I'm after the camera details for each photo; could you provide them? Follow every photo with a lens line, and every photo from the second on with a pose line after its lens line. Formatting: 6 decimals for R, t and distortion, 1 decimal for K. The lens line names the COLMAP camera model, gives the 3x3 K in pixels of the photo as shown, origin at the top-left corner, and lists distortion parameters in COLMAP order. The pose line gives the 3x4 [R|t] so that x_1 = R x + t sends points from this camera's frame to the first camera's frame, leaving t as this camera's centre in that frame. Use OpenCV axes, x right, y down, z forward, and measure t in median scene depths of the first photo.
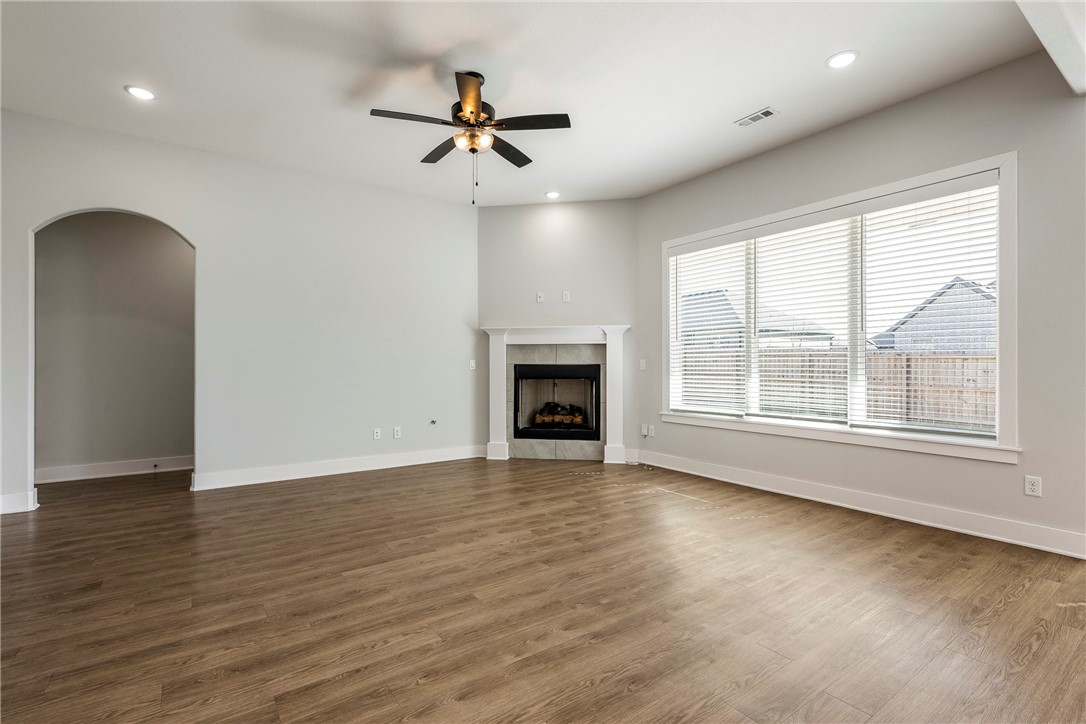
lens RADIAL K [[497.1, 0, 544.6], [0, 497.1, 369.2], [0, 0, 1]] dist [0.008921, -0.000853]
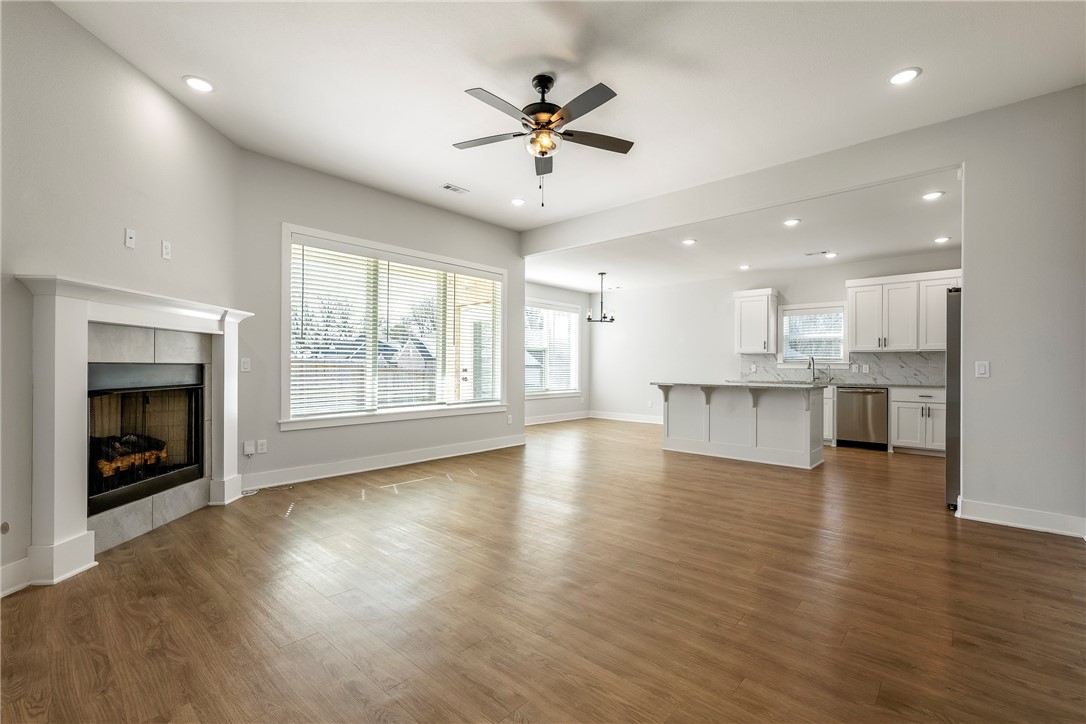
lens RADIAL K [[470.0, 0, 544.7], [0, 470.0, 369.5], [0, 0, 1]] dist [0.014930, 0.000769]
pose [[-0.216036, -0.008223, 0.976351, -0.685259], [-0.001003, 0.999966, 0.008200, -0.008734], [-0.976385, 0.000793, -0.216037, 0.766135]]
